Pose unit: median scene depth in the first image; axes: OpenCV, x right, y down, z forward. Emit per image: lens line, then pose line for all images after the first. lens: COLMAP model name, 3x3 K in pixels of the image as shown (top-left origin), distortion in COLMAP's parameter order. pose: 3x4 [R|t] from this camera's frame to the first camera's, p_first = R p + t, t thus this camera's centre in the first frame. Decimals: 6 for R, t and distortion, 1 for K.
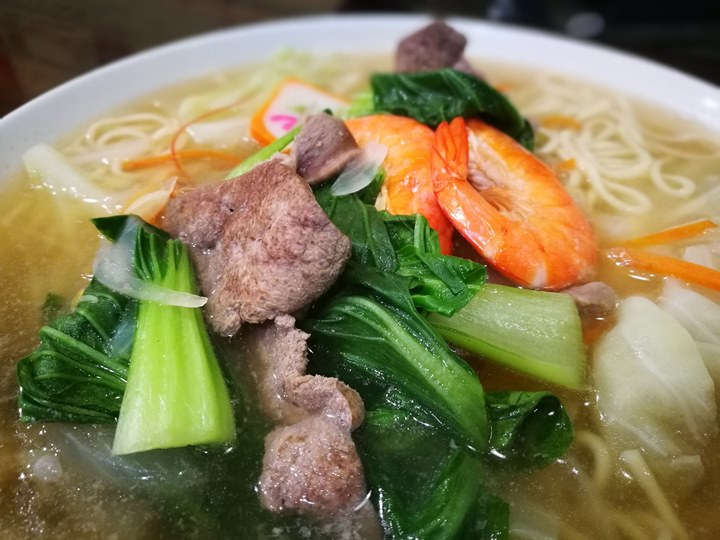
lens RADIAL K [[582.5, 0, 360.0], [0, 582.5, 270.0], [0, 0, 1]] dist [0.002347, 0.004963]
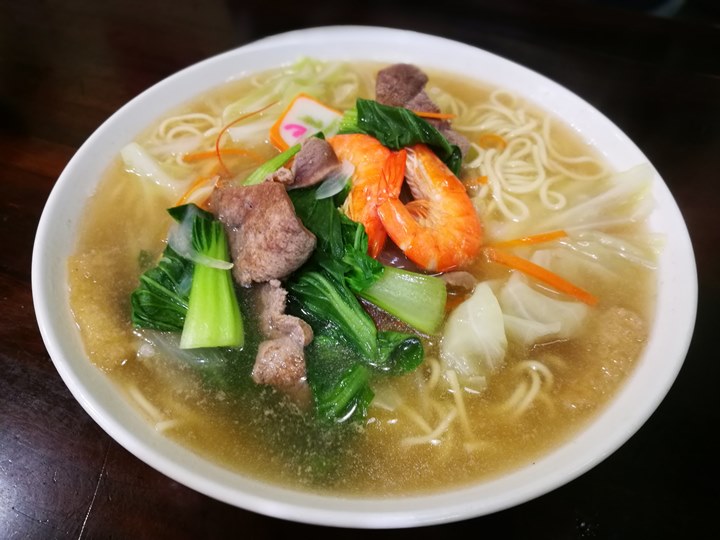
lens RADIAL K [[563.4, 0, 360.0], [0, 563.4, 270.0], [0, 0, 1]] dist [0.064767, -0.000471]
pose [[0.994749, 0.081726, -0.061603, 0.210764], [-0.070294, 0.983086, 0.169118, -0.236788], [0.074383, -0.163900, 0.983669, -0.607218]]
